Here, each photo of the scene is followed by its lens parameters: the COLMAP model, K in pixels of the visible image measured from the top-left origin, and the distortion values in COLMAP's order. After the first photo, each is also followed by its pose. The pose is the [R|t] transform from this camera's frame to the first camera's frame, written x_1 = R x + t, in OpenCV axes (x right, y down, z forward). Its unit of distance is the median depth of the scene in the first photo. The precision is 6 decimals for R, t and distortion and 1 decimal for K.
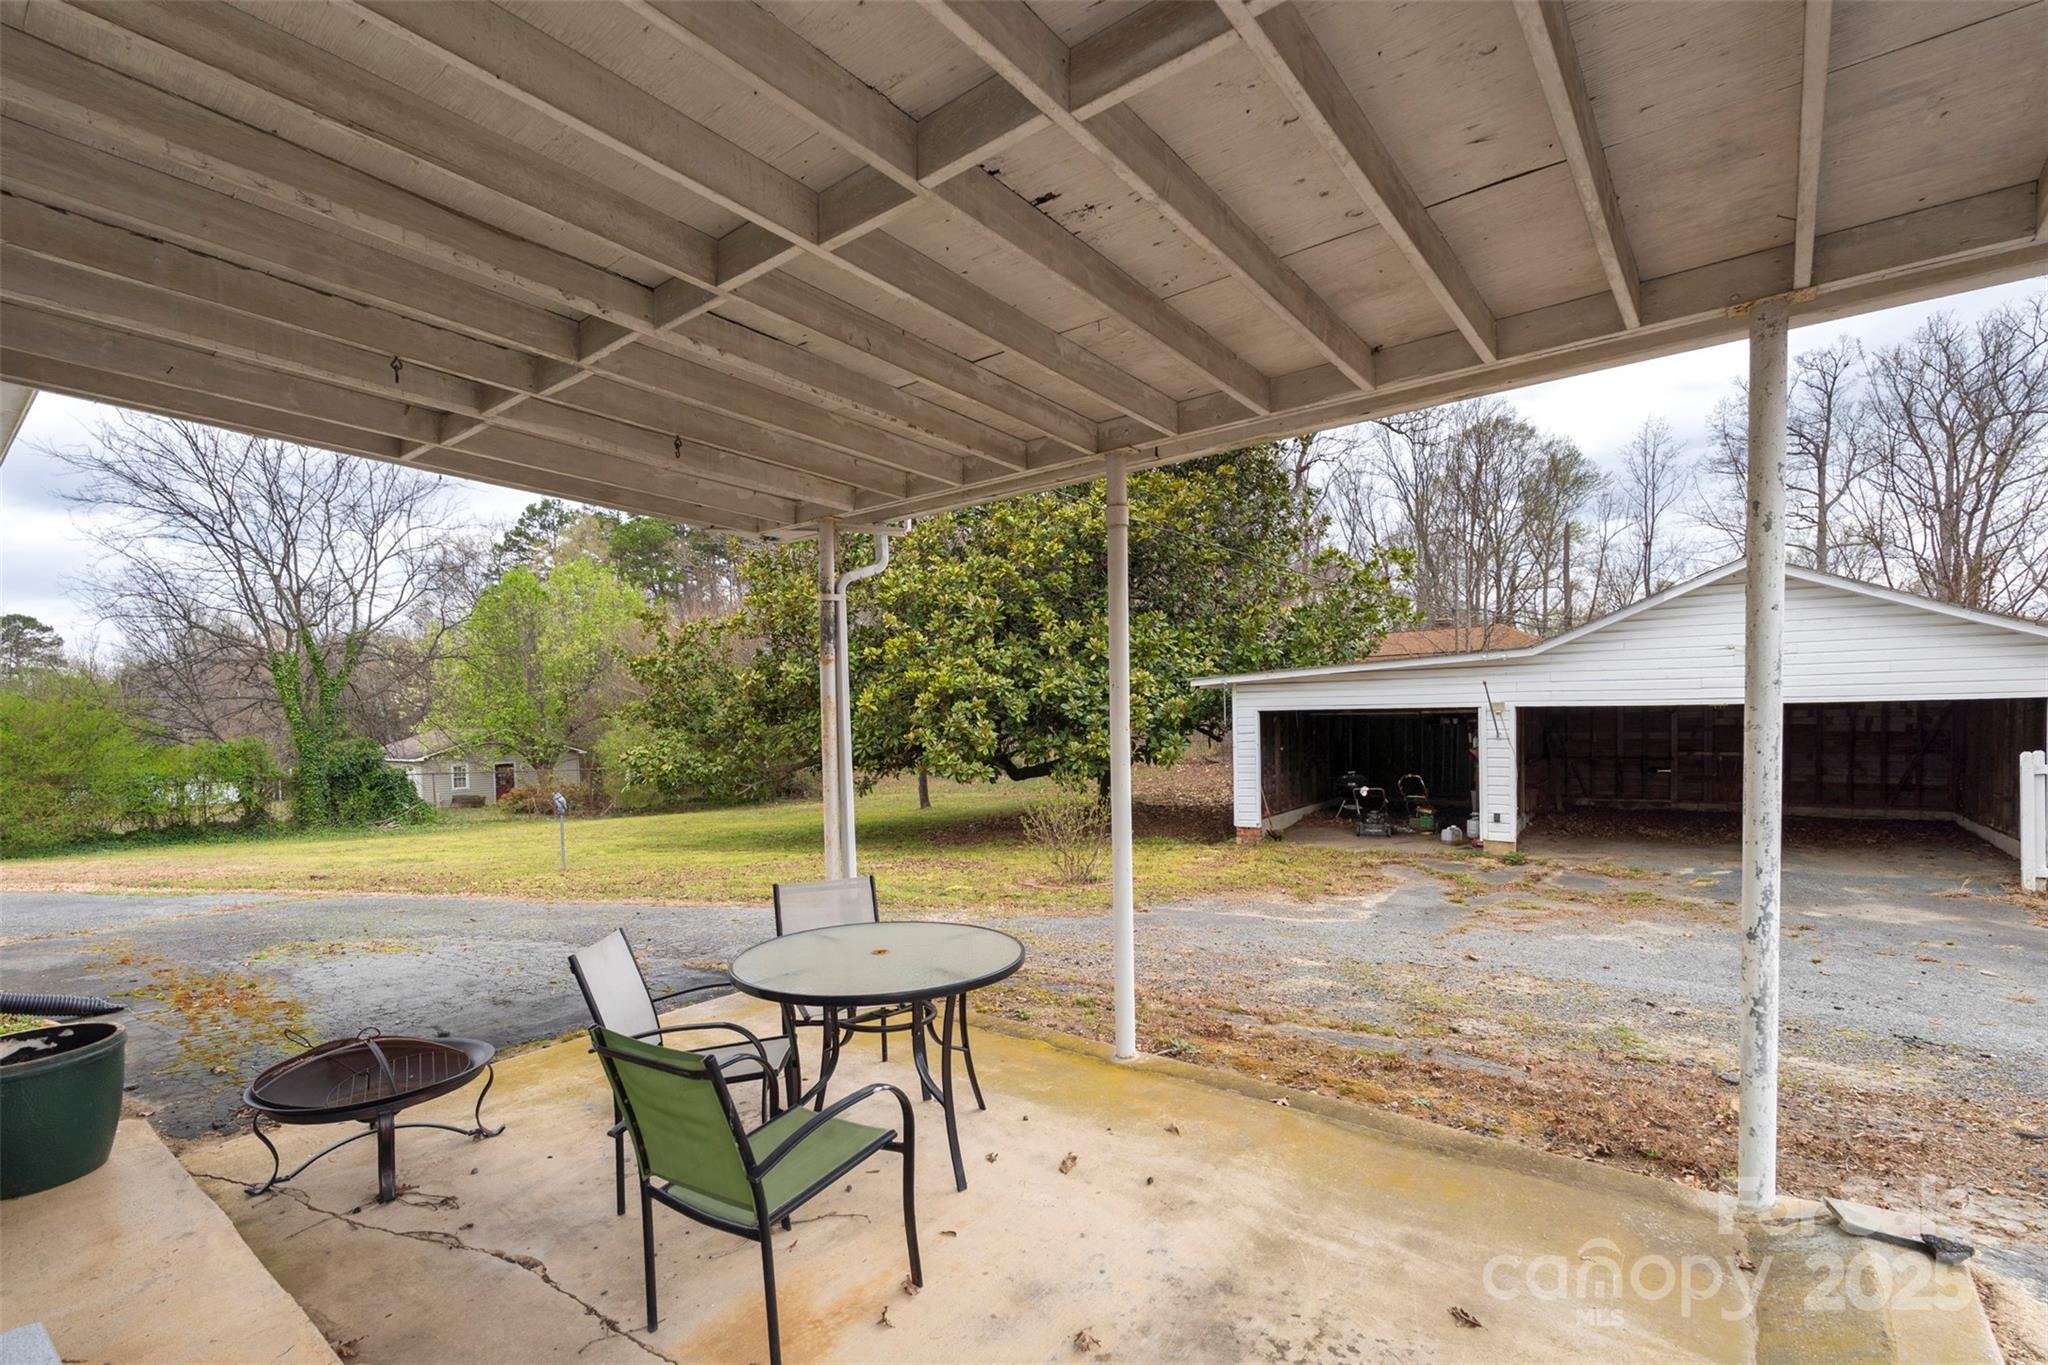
lens RADIAL K [[937.5, 0, 1024.7], [0, 937.5, 778.6], [0, 0, 1]] dist [-0.000253, 0.000251]
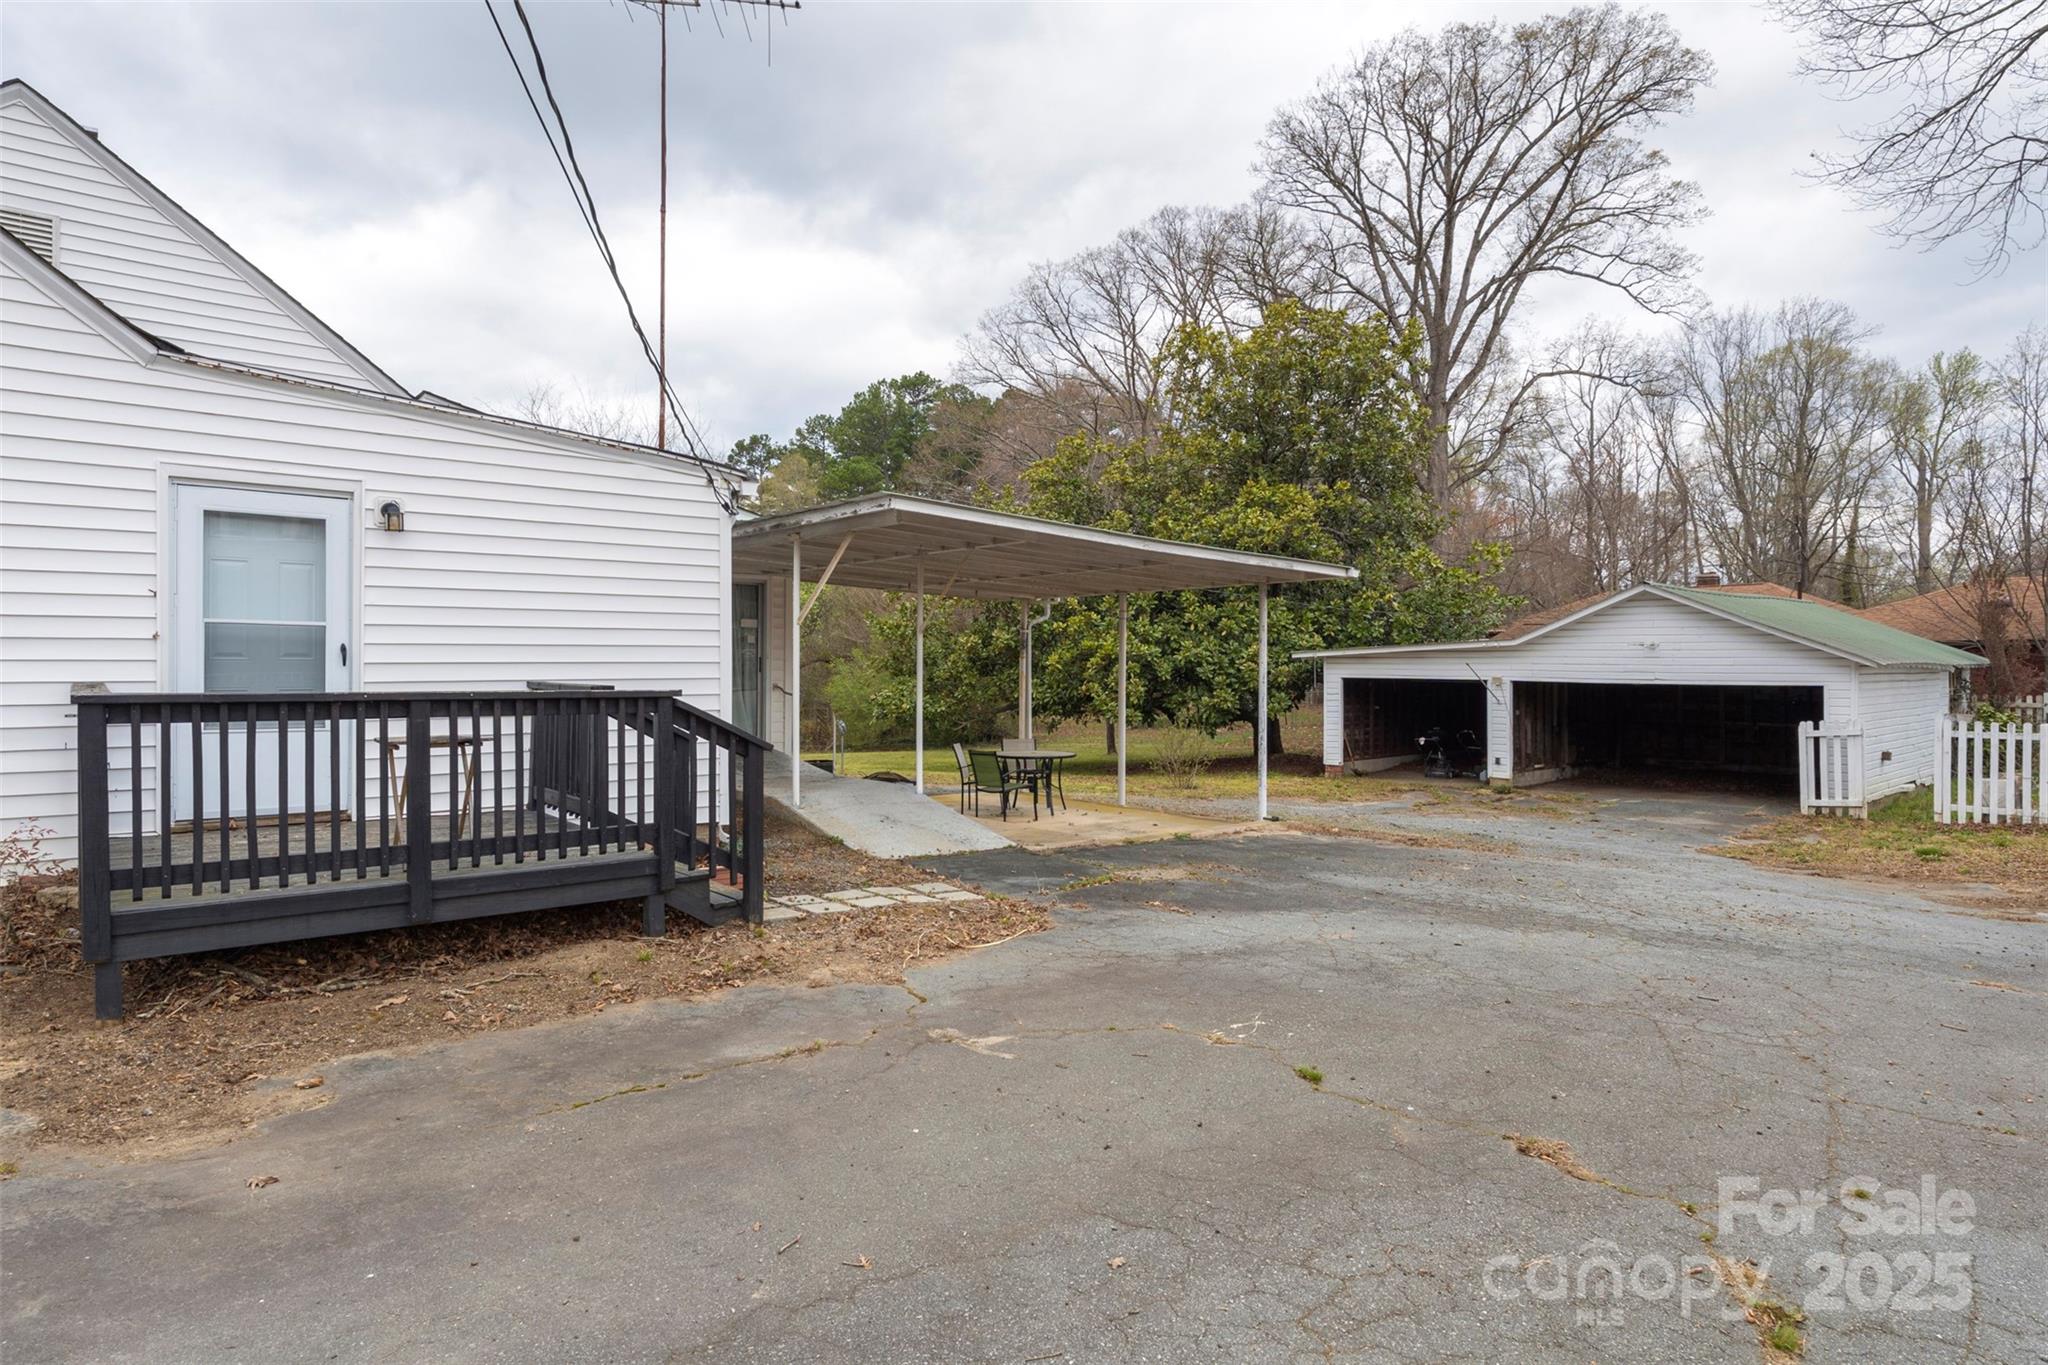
lens RADIAL K [[1162.6, 0, 1022.2], [0, 1162.6, 675.8], [0, 0, 1]] dist [-0.001558, 0.000242]
pose [[0.977035, 0.028644, -0.211147, 0.143860], [-0.040681, 0.997772, -0.052887, 0.028876], [0.209162, 0.060262, 0.976023, -0.655651]]
